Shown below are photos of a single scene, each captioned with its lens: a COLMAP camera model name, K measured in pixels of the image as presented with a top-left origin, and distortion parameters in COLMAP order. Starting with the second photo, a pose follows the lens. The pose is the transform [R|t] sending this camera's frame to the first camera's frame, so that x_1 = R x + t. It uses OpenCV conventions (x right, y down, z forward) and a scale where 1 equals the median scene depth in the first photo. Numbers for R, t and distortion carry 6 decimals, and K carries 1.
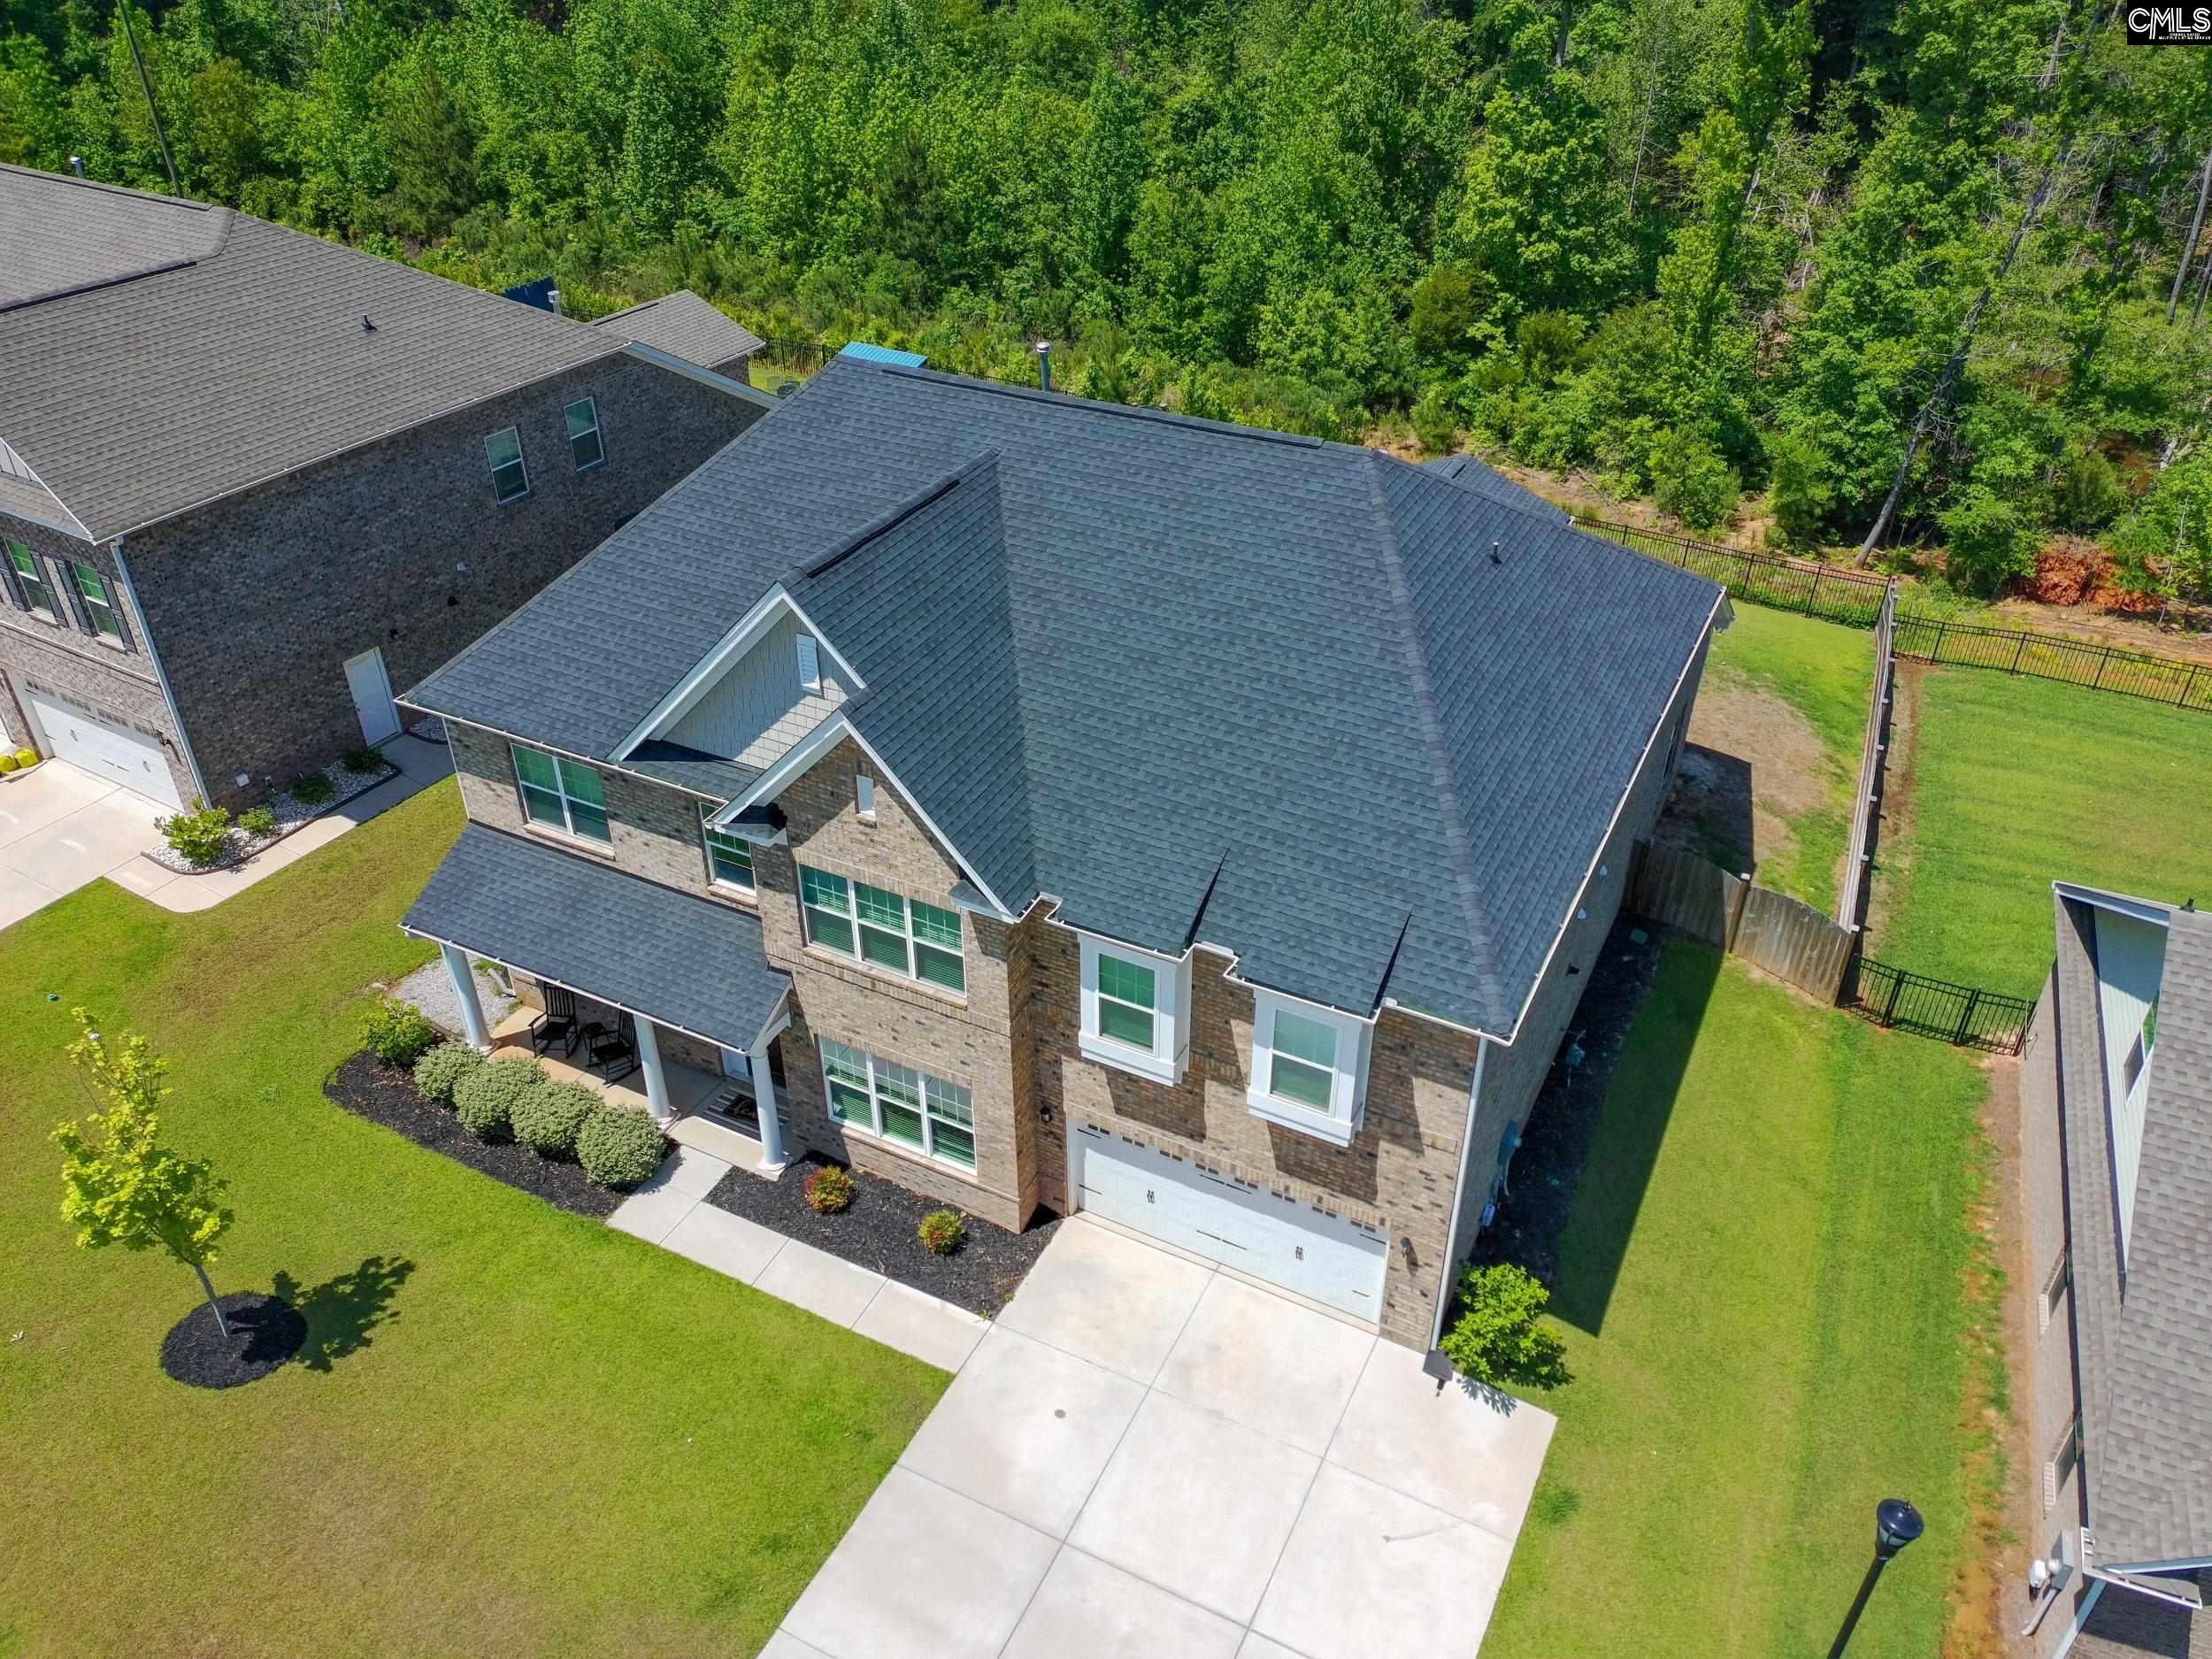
lens RADIAL K [[1649.8, 0, 1102.3], [0, 1649.8, 837.8], [0, 0, 1]] dist [0.039128, -0.030496]
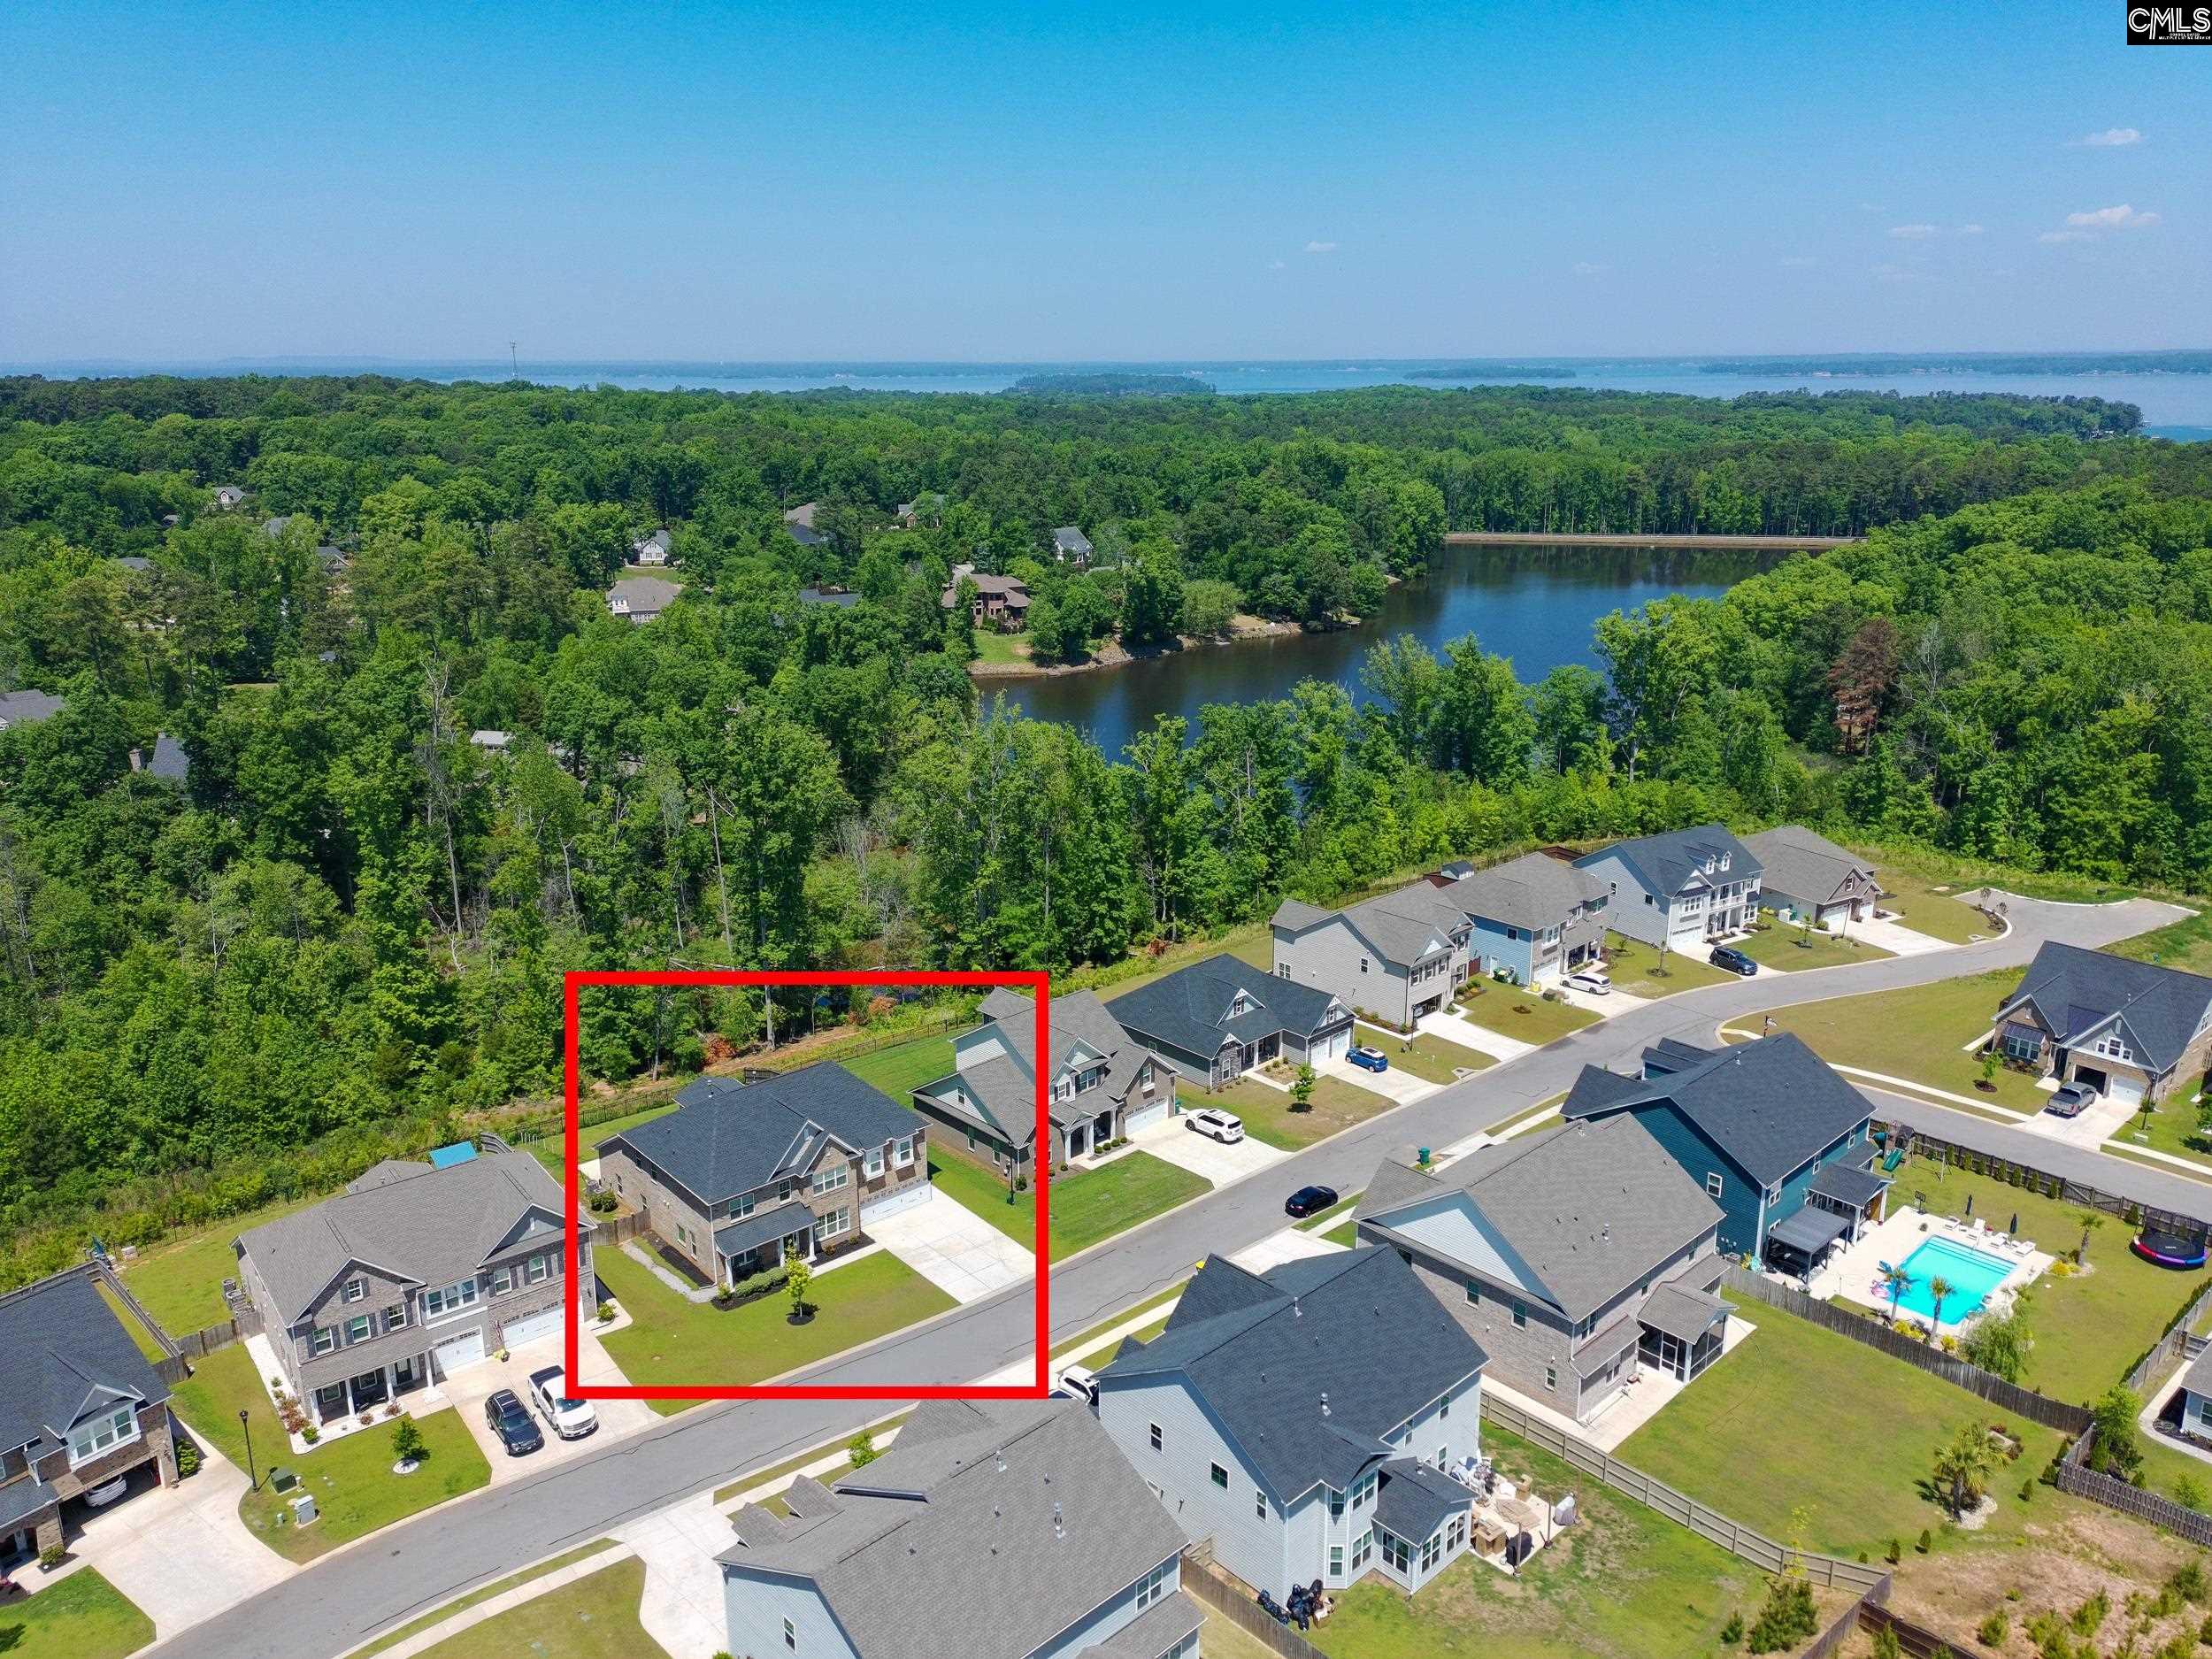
lens RADIAL K [[1649.8, 0, 1108.0], [0, 1649.8, 825.5], [0, 0, 1]] dist [0.039128, -0.030496]
pose [[0.376761, -0.253538, 0.890937, -2.915566], [0.519403, 0.854208, 0.023440, -0.393903], [-0.766989, 0.453924, 0.453521, -1.746425]]
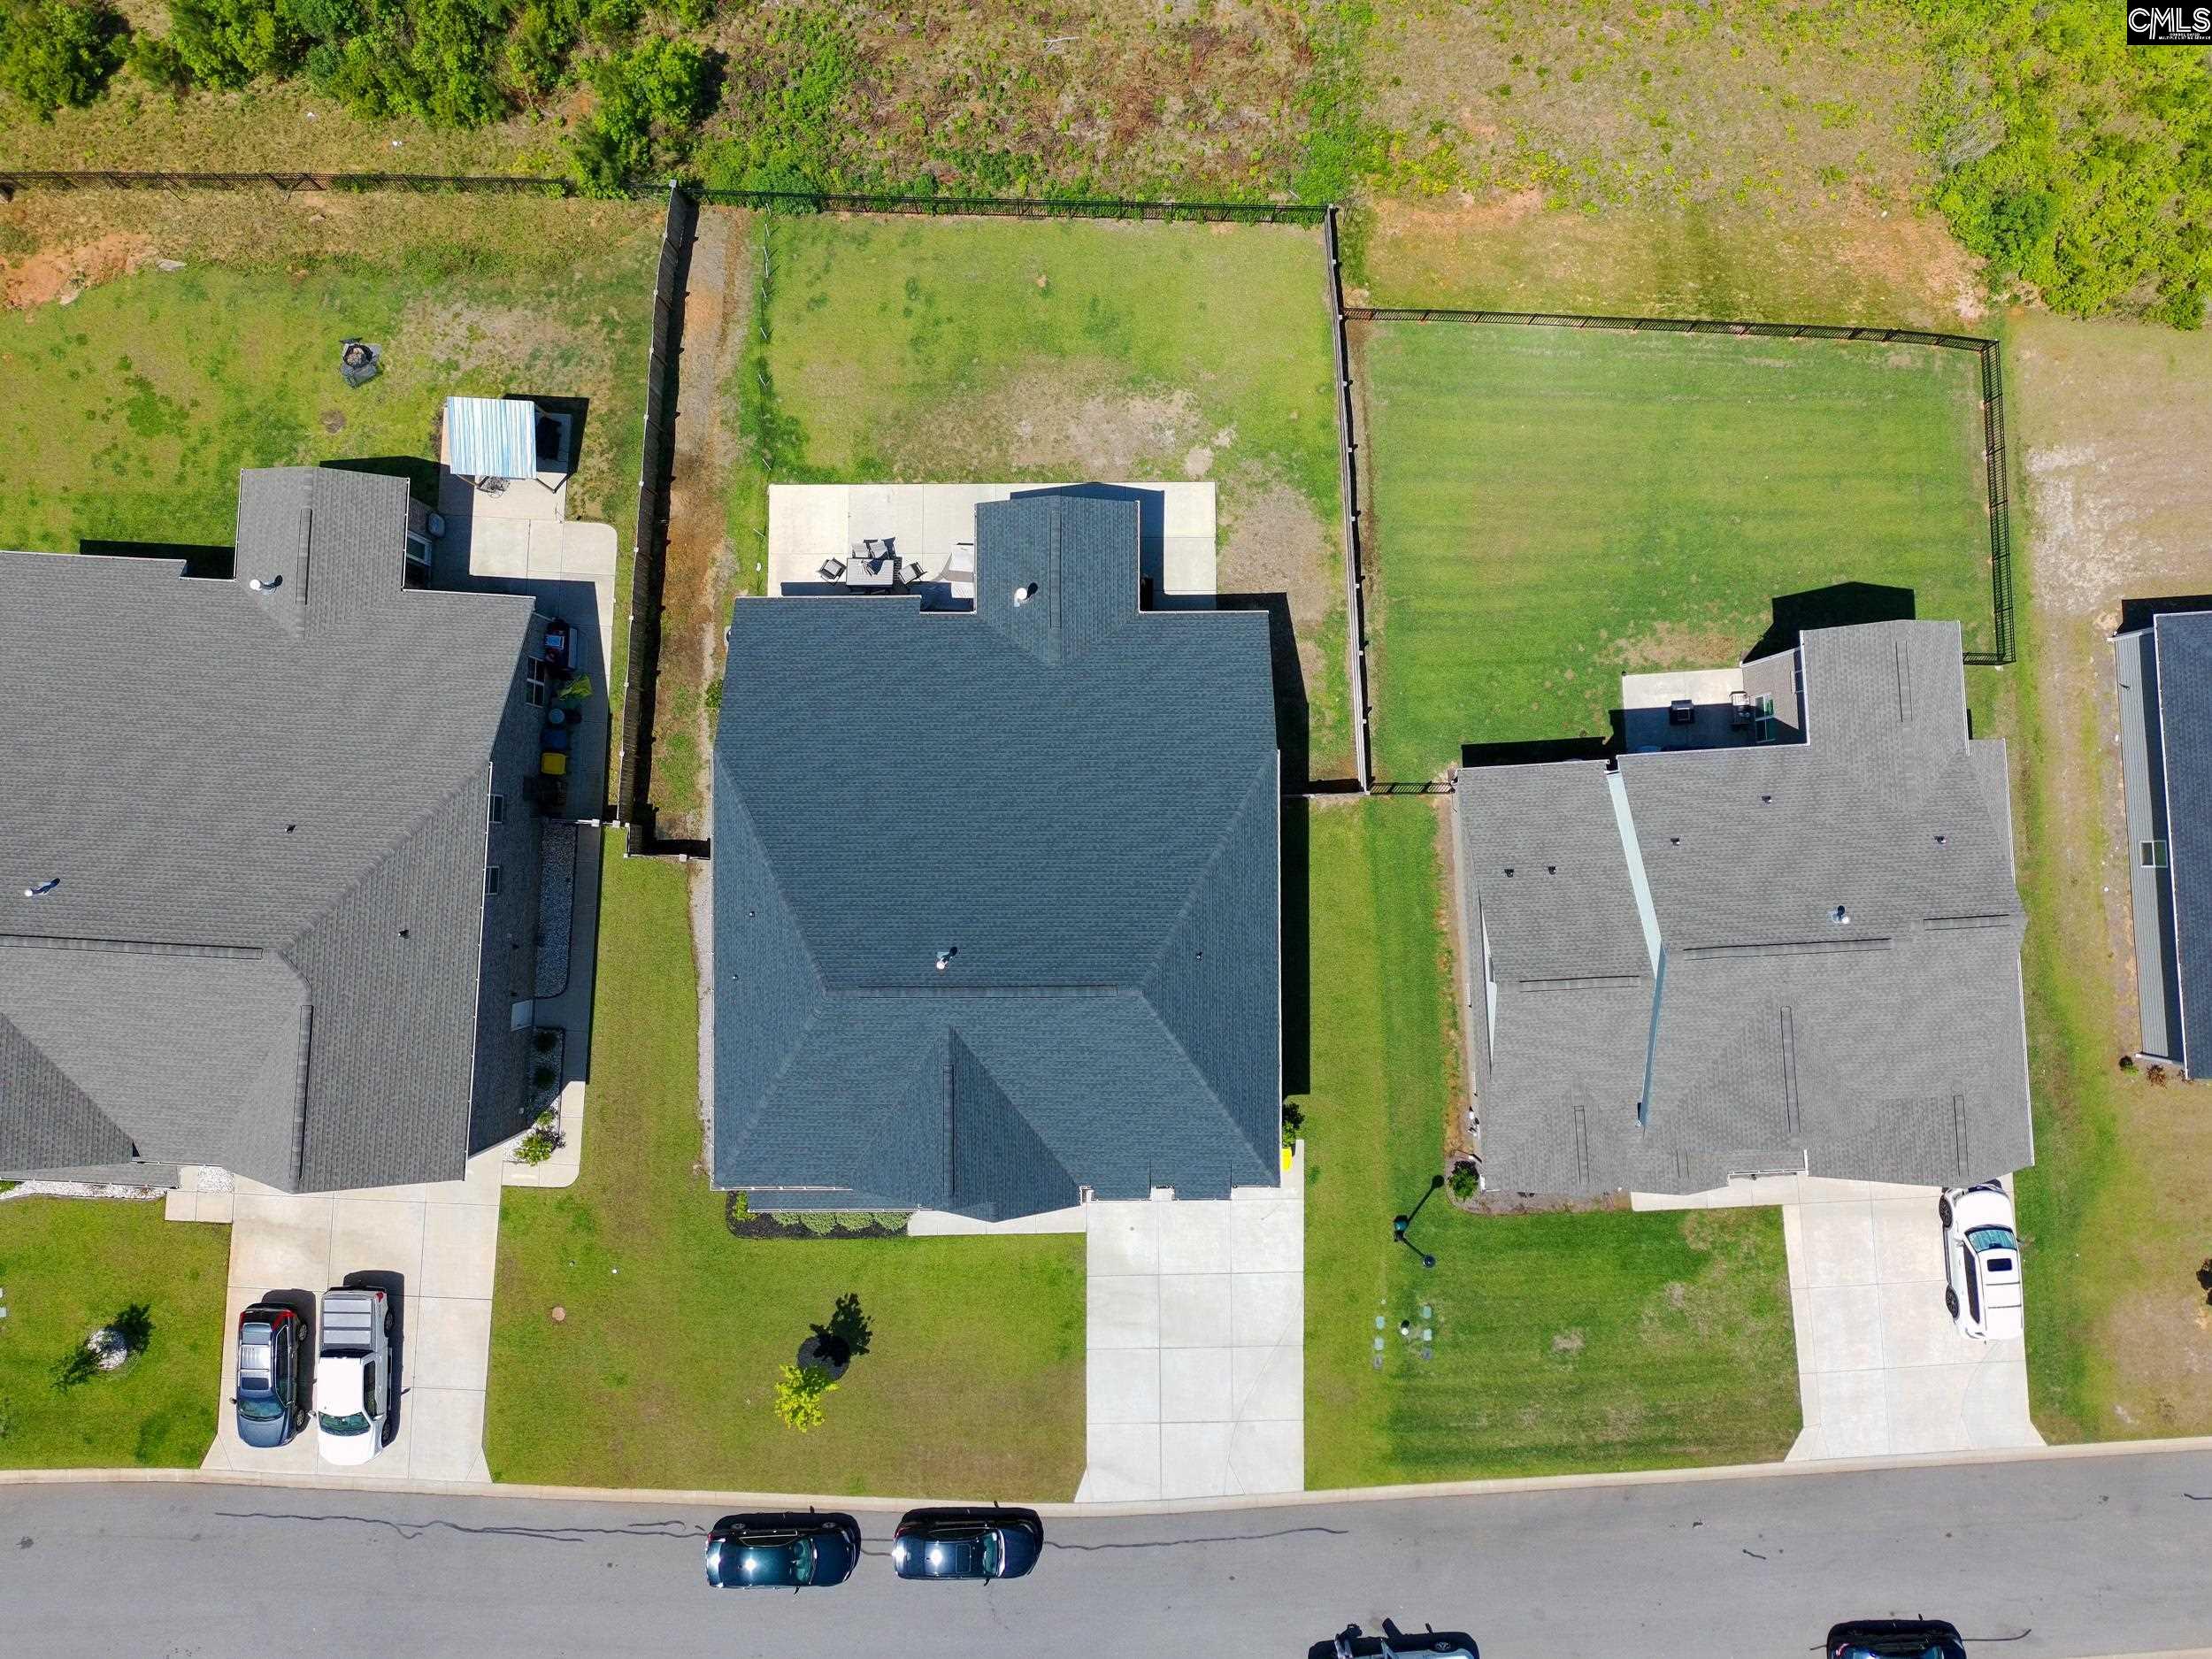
lens RADIAL K [[1649.8, 0, 1115.6], [0, 1649.8, 837.5], [0, 0, 1]] dist [0.039128, -0.030496]
pose [[0.887132, -0.461506, 0.003020, 0.159418], [0.260668, 0.506448, 0.821926, -1.476475], [-0.380854, -0.728370, 0.569586, -0.005040]]
